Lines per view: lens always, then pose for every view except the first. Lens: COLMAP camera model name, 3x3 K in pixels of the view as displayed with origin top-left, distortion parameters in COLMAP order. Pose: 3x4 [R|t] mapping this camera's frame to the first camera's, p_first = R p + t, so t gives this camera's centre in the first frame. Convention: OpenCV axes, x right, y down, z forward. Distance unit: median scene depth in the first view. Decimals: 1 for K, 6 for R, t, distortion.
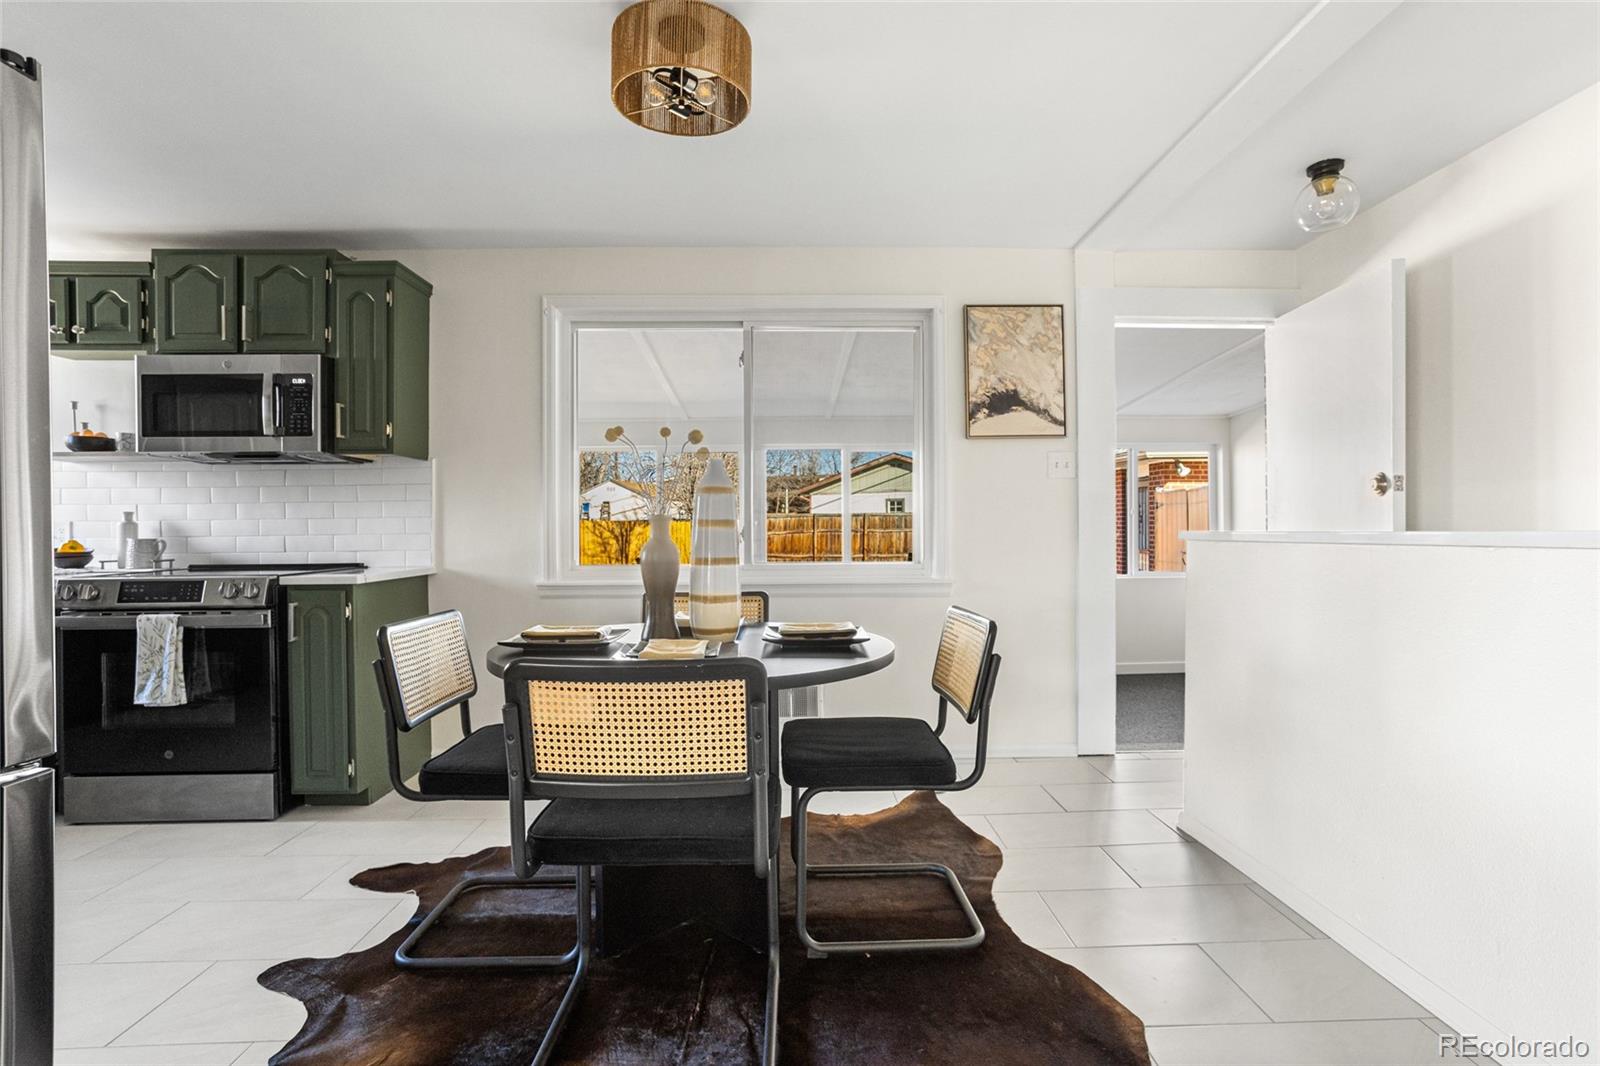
lens RADIAL K [[775.5, 0, 795.9], [0, 775.5, 528.0], [0, 0, 1]] dist [-0.024194, 0.016129]
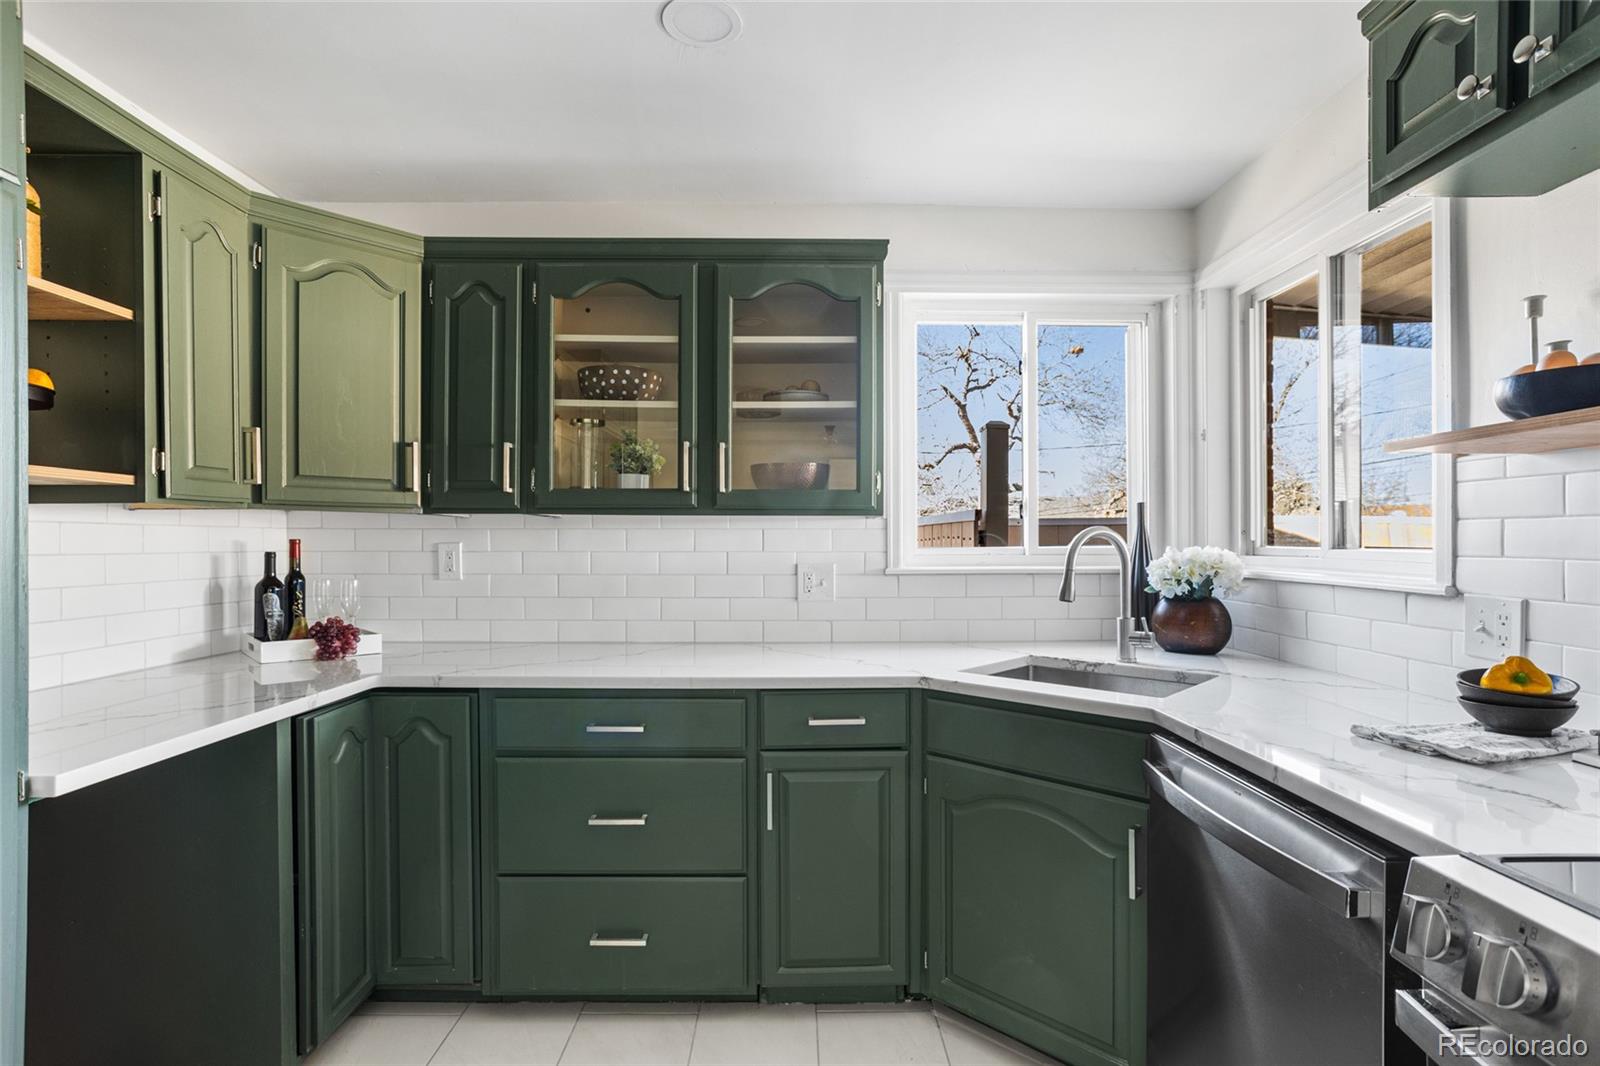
lens RADIAL K [[775.5, 0, 807.6], [0, 775.5, 545.5], [0, 0, 1]] dist [-0.024194, 0.016129]
pose [[0.008051, 0.012651, -0.999888, -0.596700], [0.003999, 0.999912, 0.012683, -0.048438], [0.999960, -0.004101, 0.008000, 0.682938]]
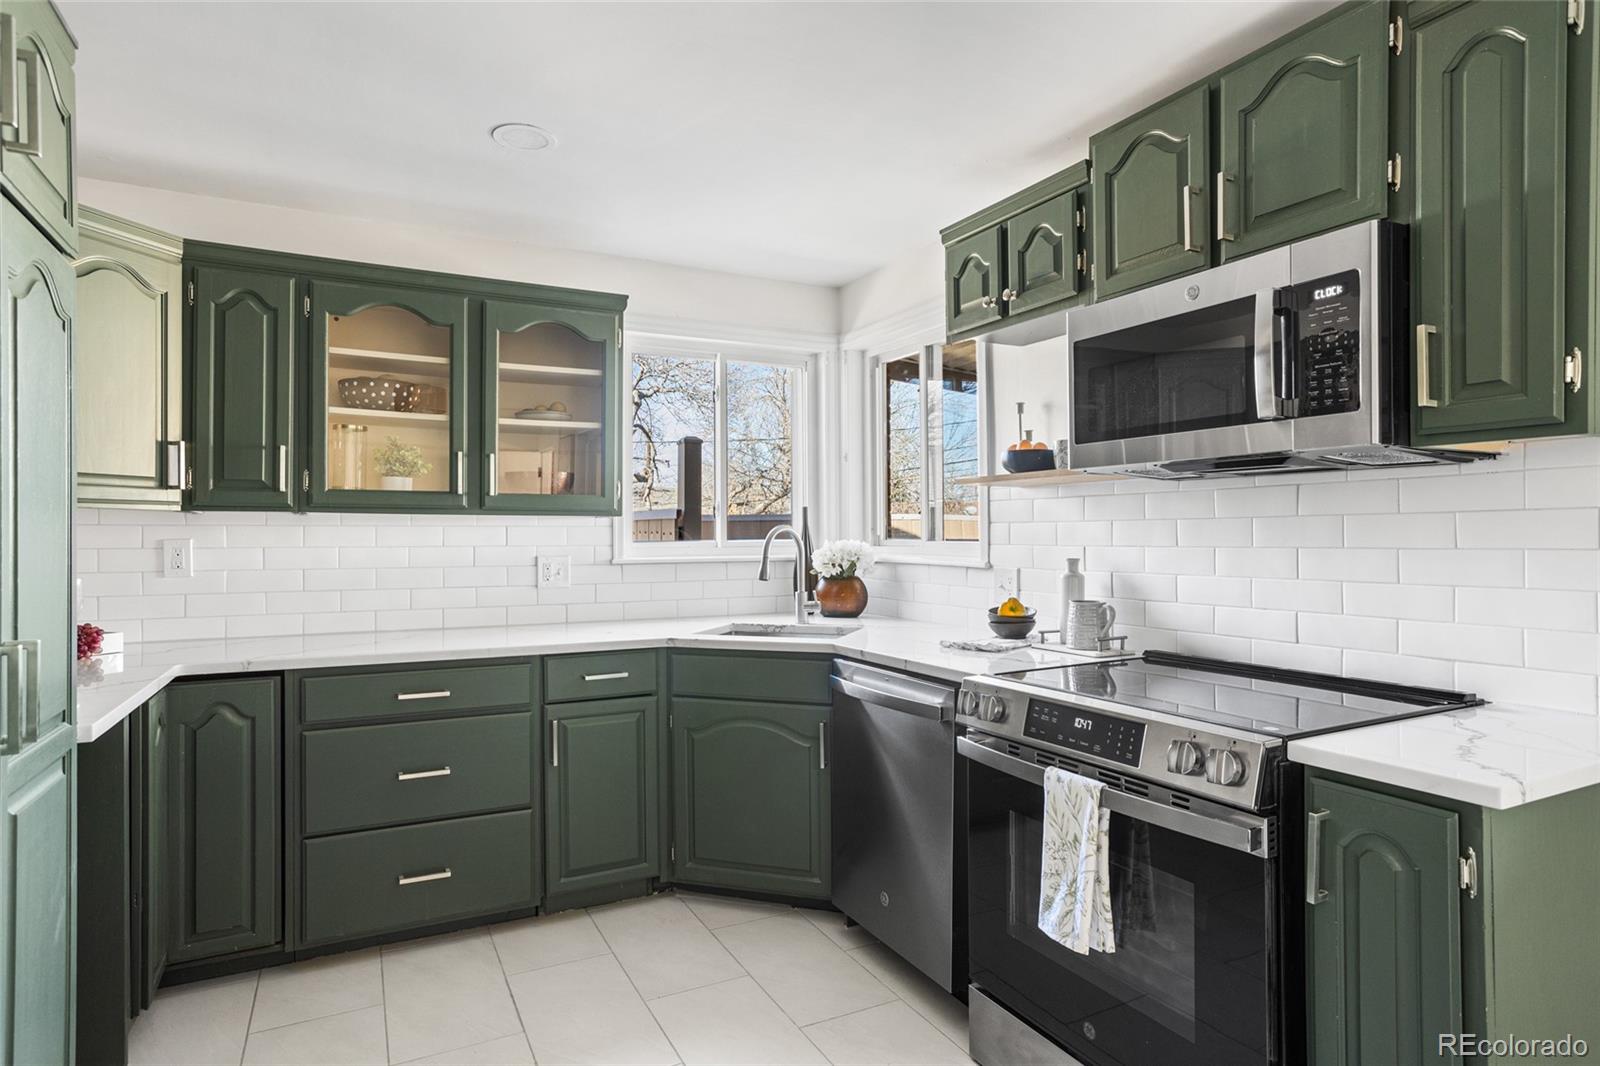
lens RADIAL K [[875.8, 0, 800.4], [0, 875.8, 534.6], [0, 0, 1]] dist [-0.025552, 0.016312]
pose [[0.452512, 0.005940, -0.891739, -0.325584], [0.003168, 0.999961, 0.008268, -0.052758], [0.891753, -0.006566, 0.452475, 0.484643]]
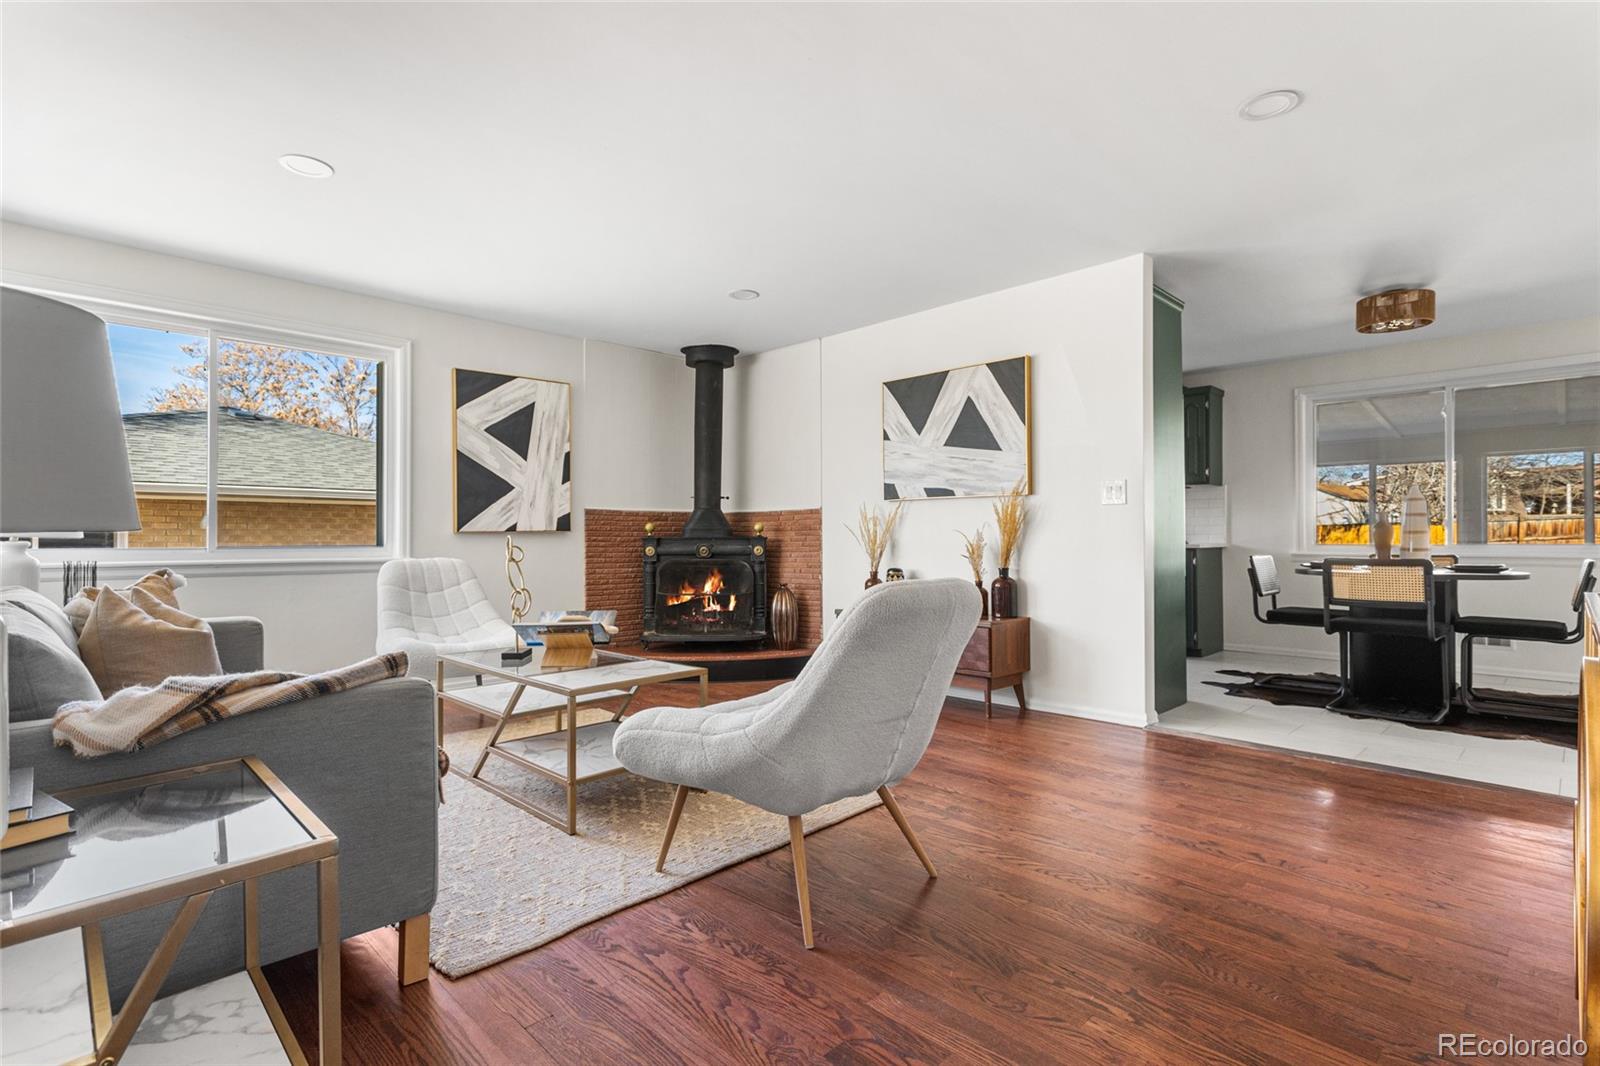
lens RADIAL K [[775.5, 0, 775.5], [0, 775.5, 538.7], [0, 0, 1]] dist [-0.024194, 0.016129]
pose [[0.680555, 0.005008, -0.732680, 0.164386], [-0.002261, 0.999986, 0.004735, 0.035969], [0.732694, -0.001566, 0.680557, -1.146497]]
